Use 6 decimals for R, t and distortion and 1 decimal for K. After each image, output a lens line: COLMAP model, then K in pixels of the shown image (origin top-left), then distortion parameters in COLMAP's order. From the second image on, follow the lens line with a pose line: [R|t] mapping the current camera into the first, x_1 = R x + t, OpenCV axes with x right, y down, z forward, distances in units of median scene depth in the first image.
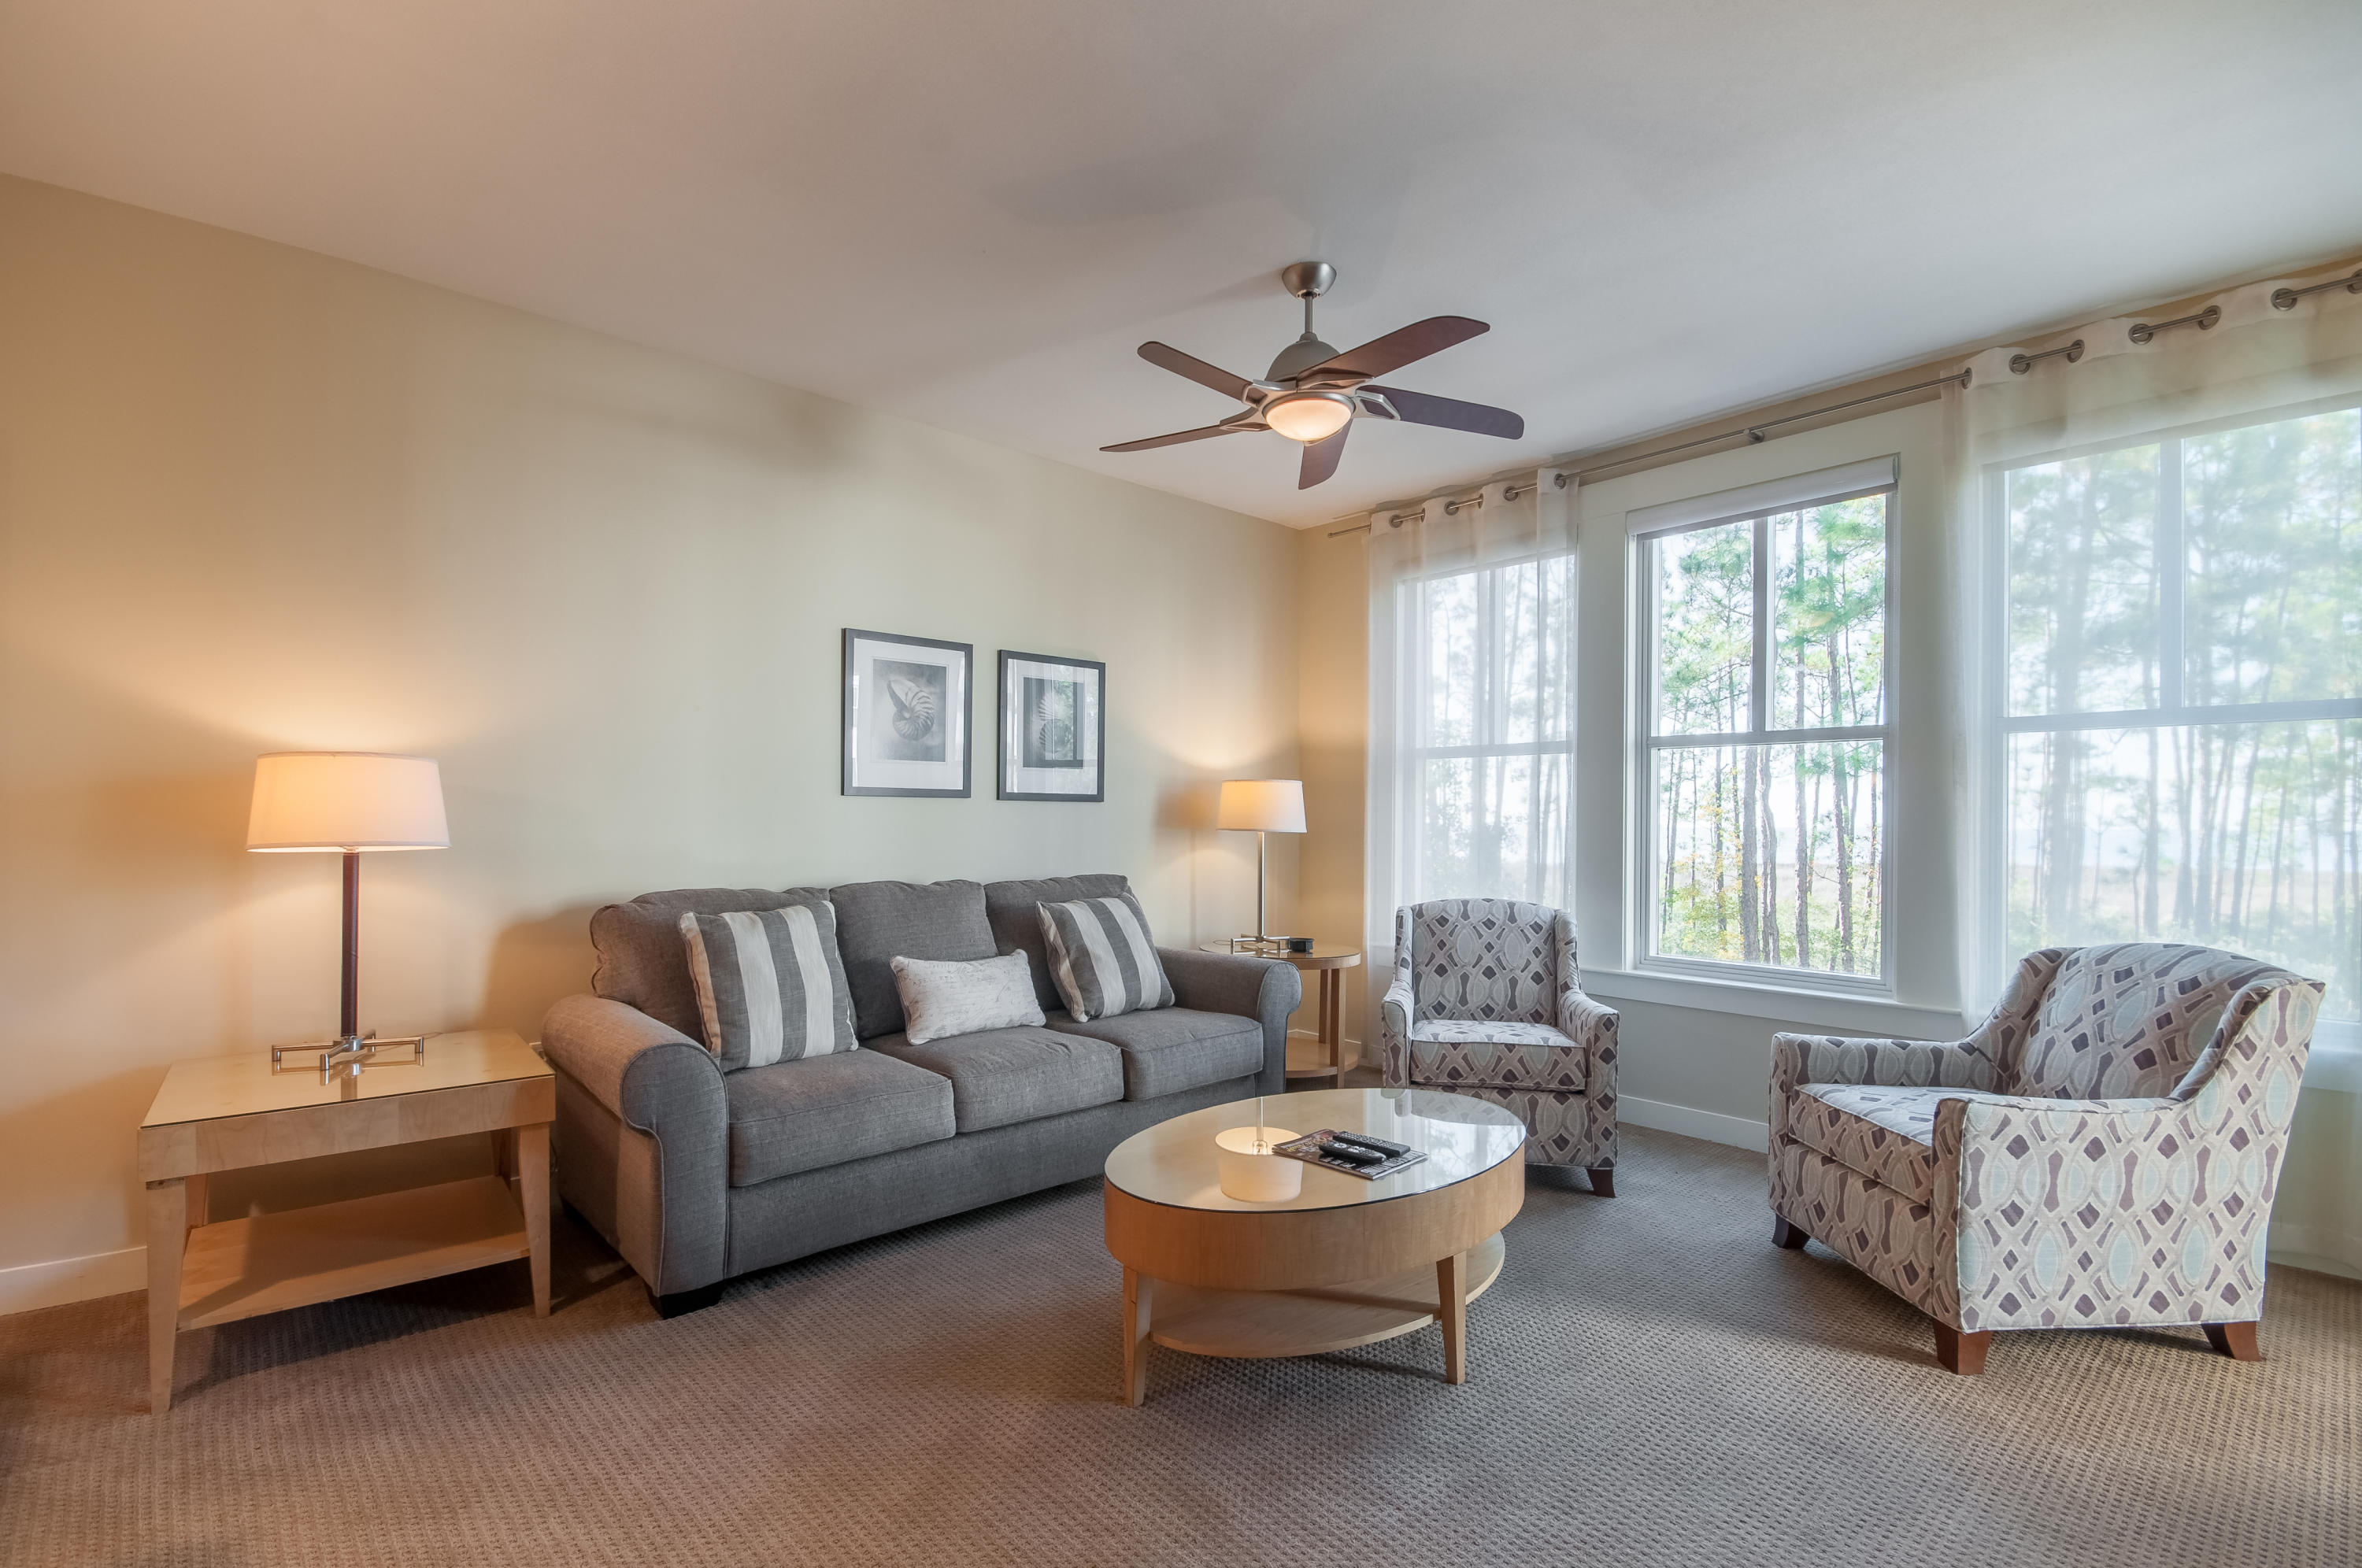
lens RADIAL K [[1054.3, 0, 1164.6], [0, 1054.3, 819.8], [0, 0, 1]] dist [0.006747, -0.012791]
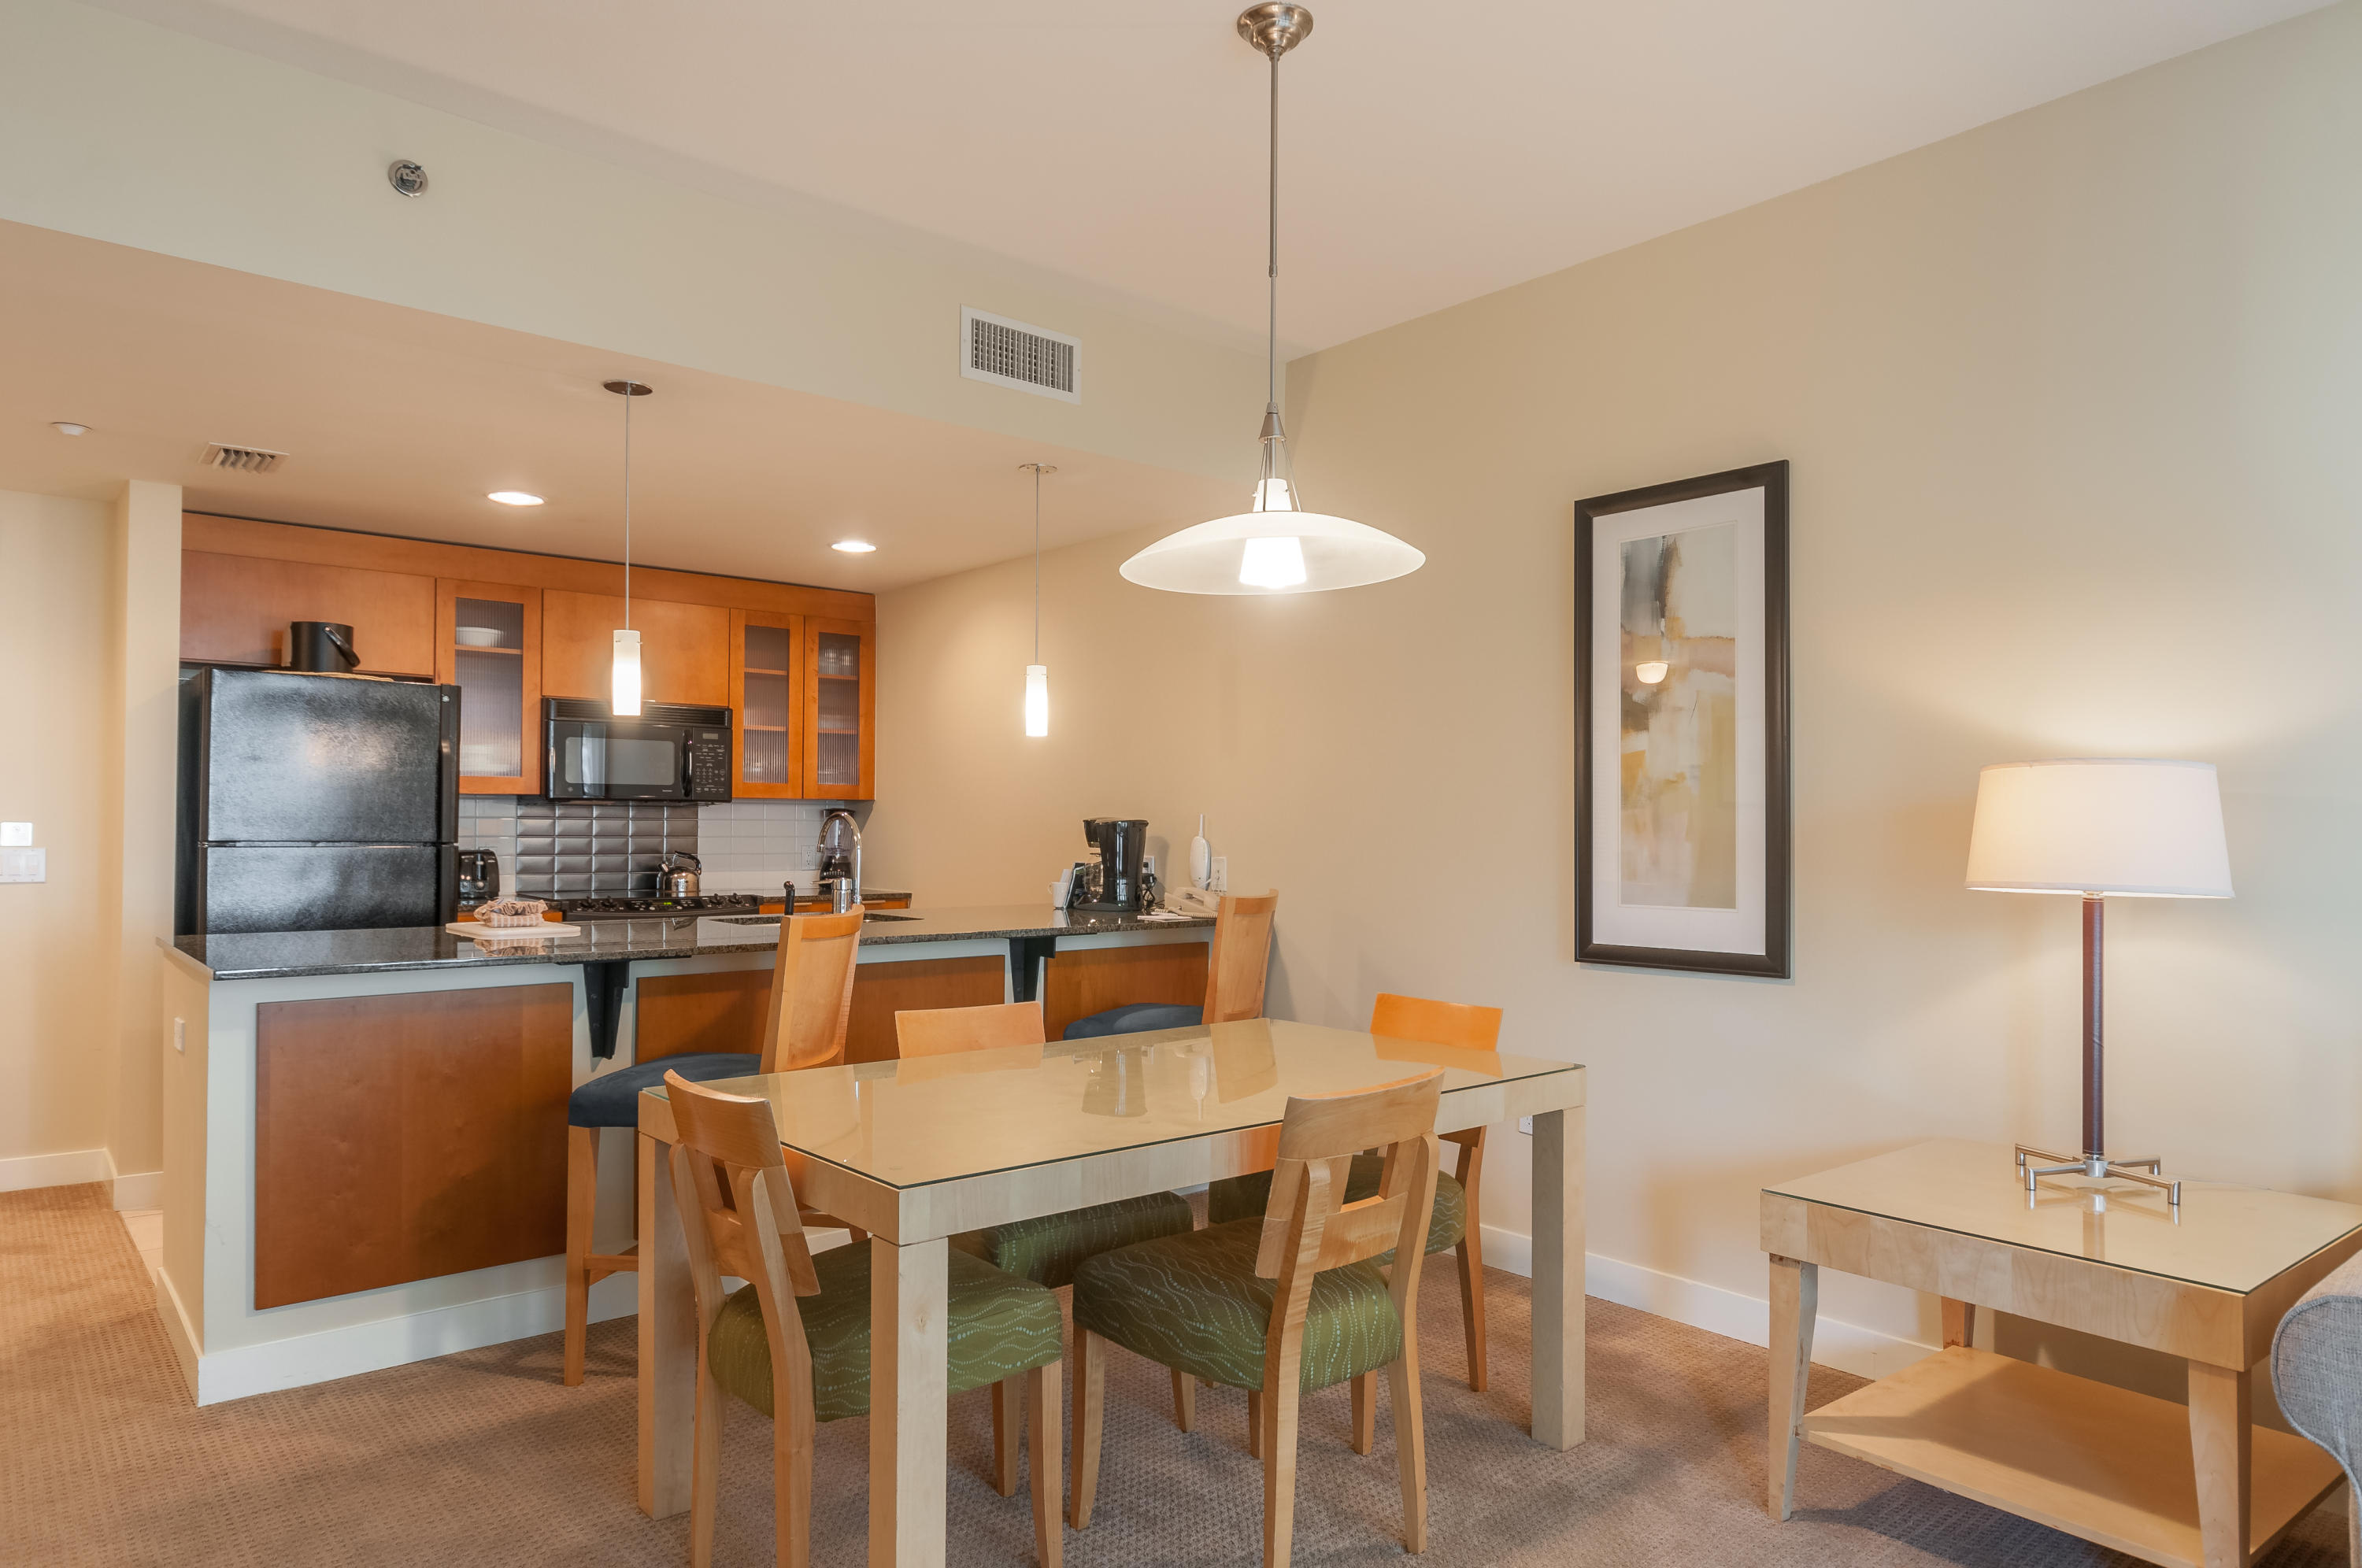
lens RADIAL K [[1435.6, 0, 1172.2], [0, 1435.6, 804.3], [0, 0, 1]] dist [-0.006731, 0.000799]
pose [[-0.019737, -0.021224, -0.999580, 0.195685], [-0.004249, 0.999767, -0.021144, -0.008417], [0.999796, 0.003830, -0.019823, 0.356509]]
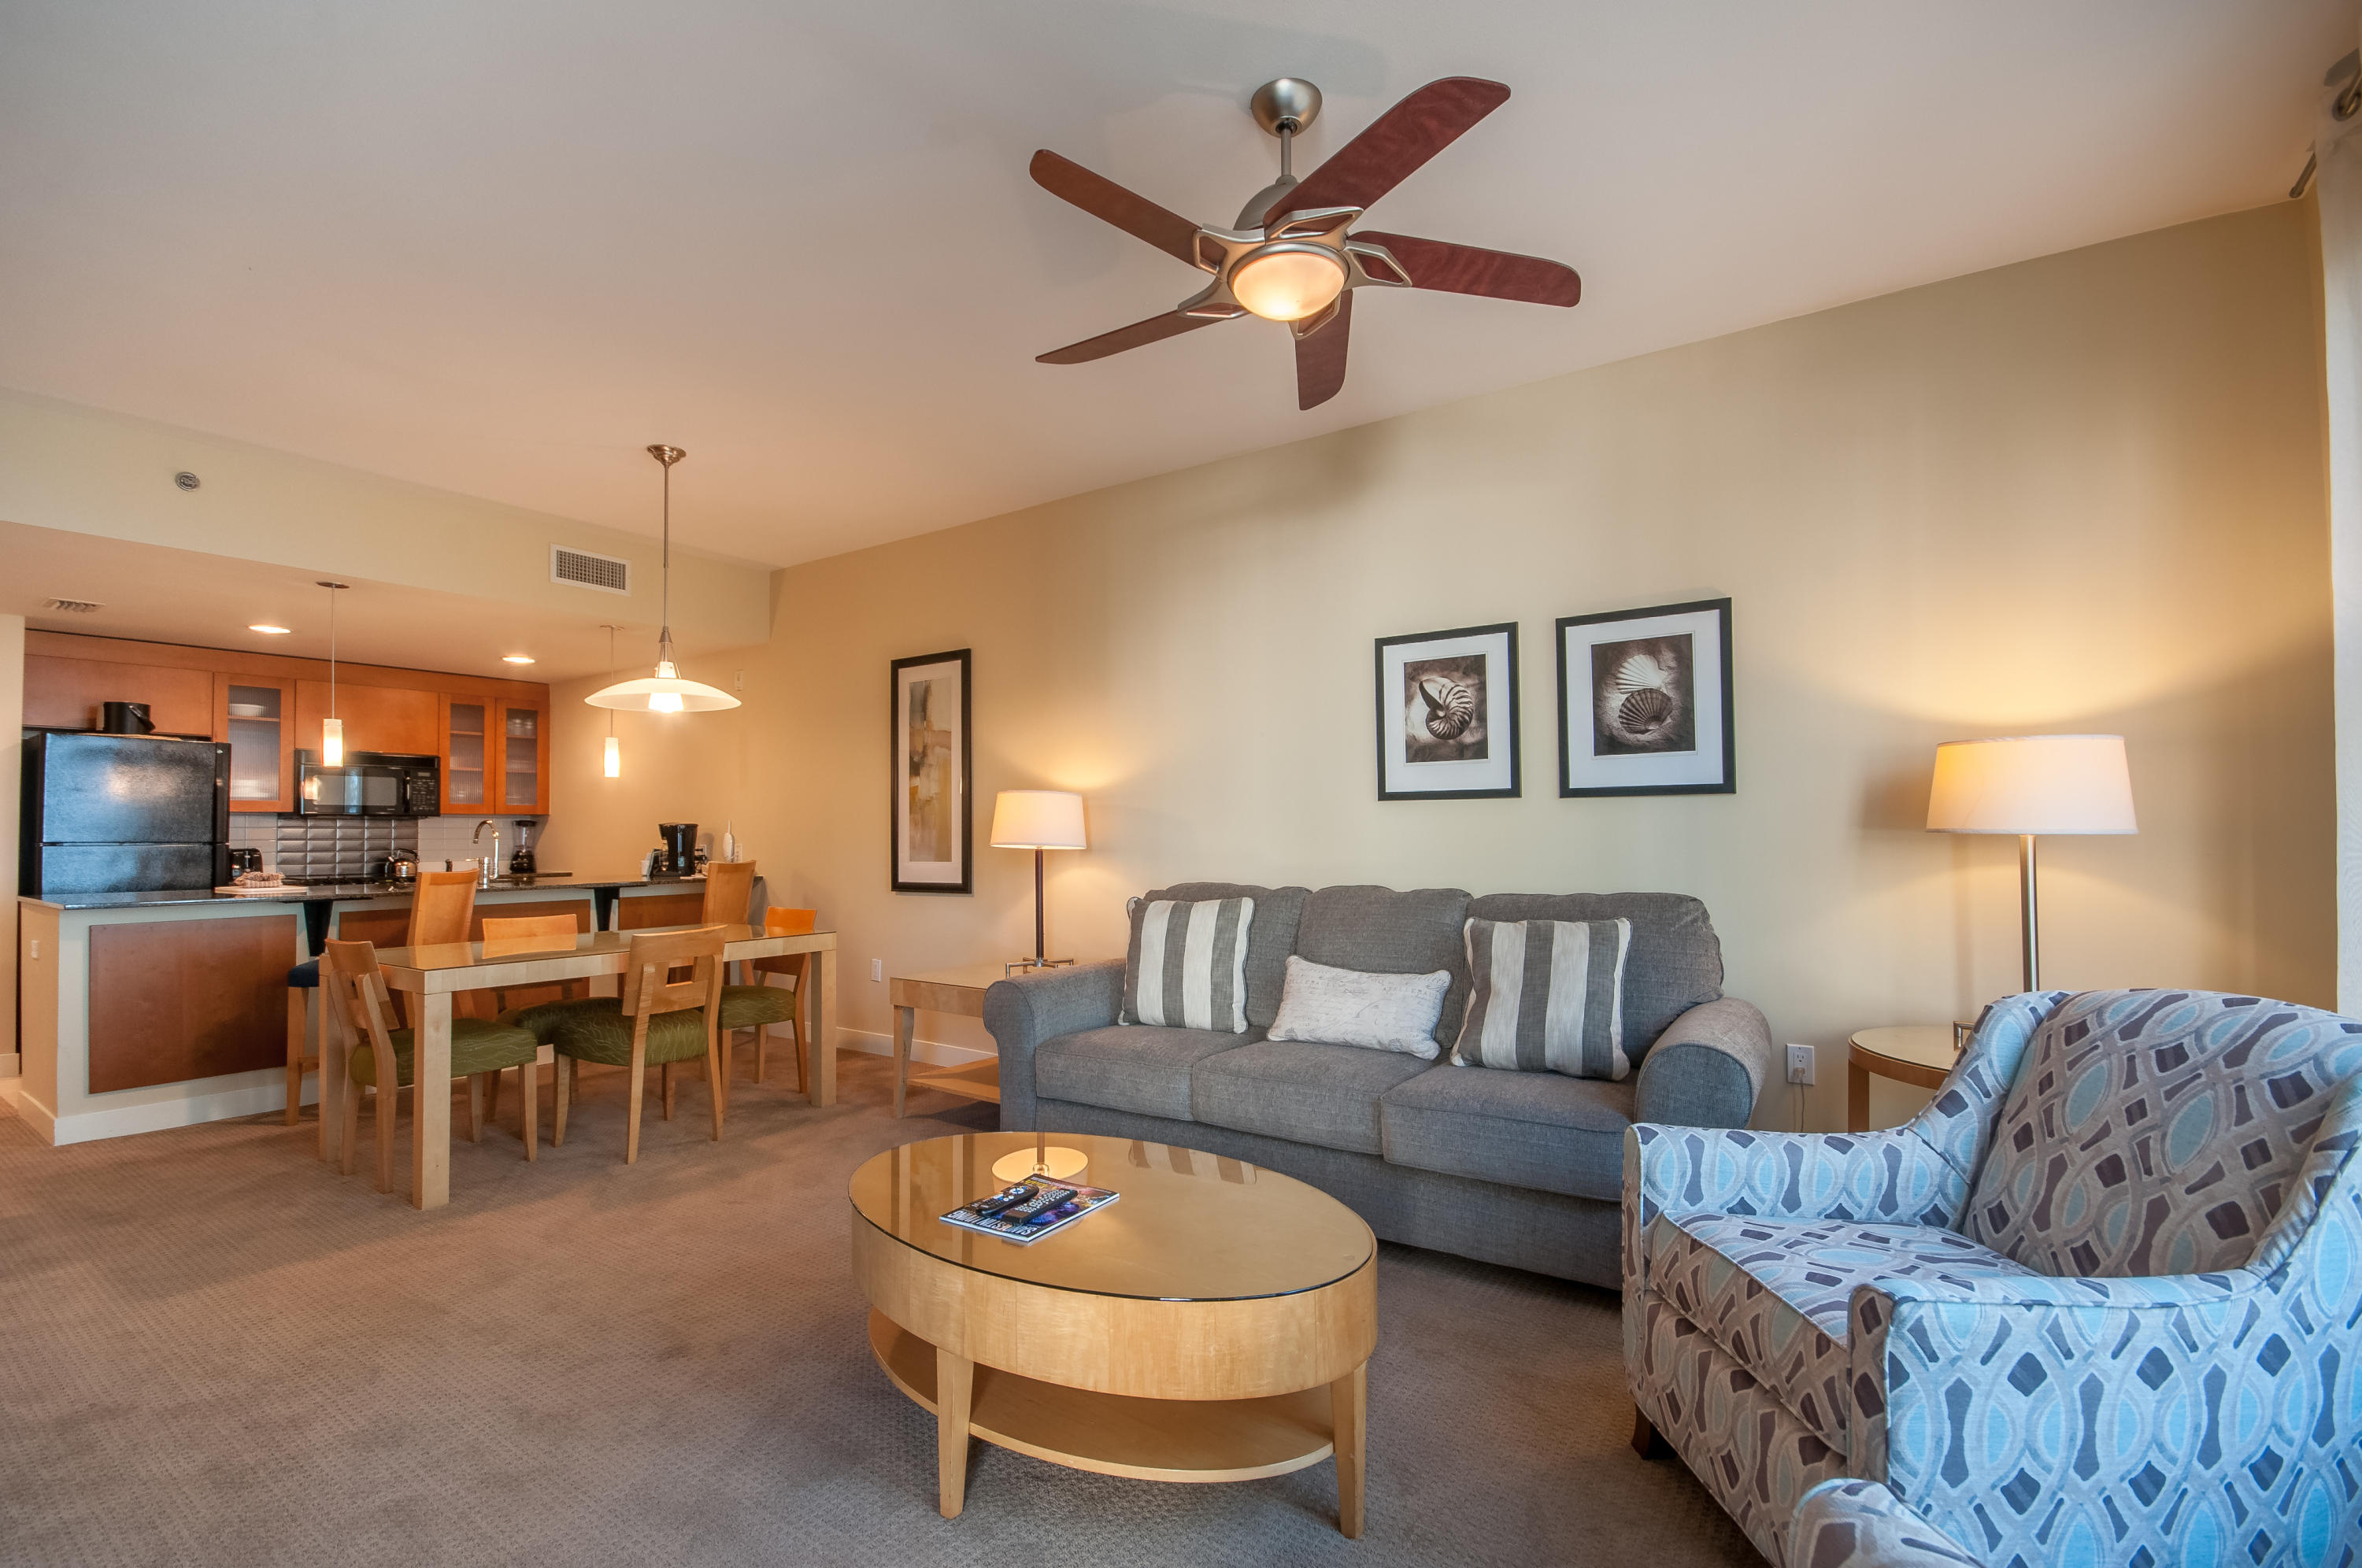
lens RADIAL K [[1053.6, 0, 1179.3], [0, 1053.6, 807.3], [0, 0, 1]] dist [0.003436, -0.009395]
pose [[0.237060, -0.032132, -0.970964, 0.848390], [0.009797, 0.999481, -0.030684, 0.016502], [0.971446, -0.002239, 0.237251, 0.740239]]
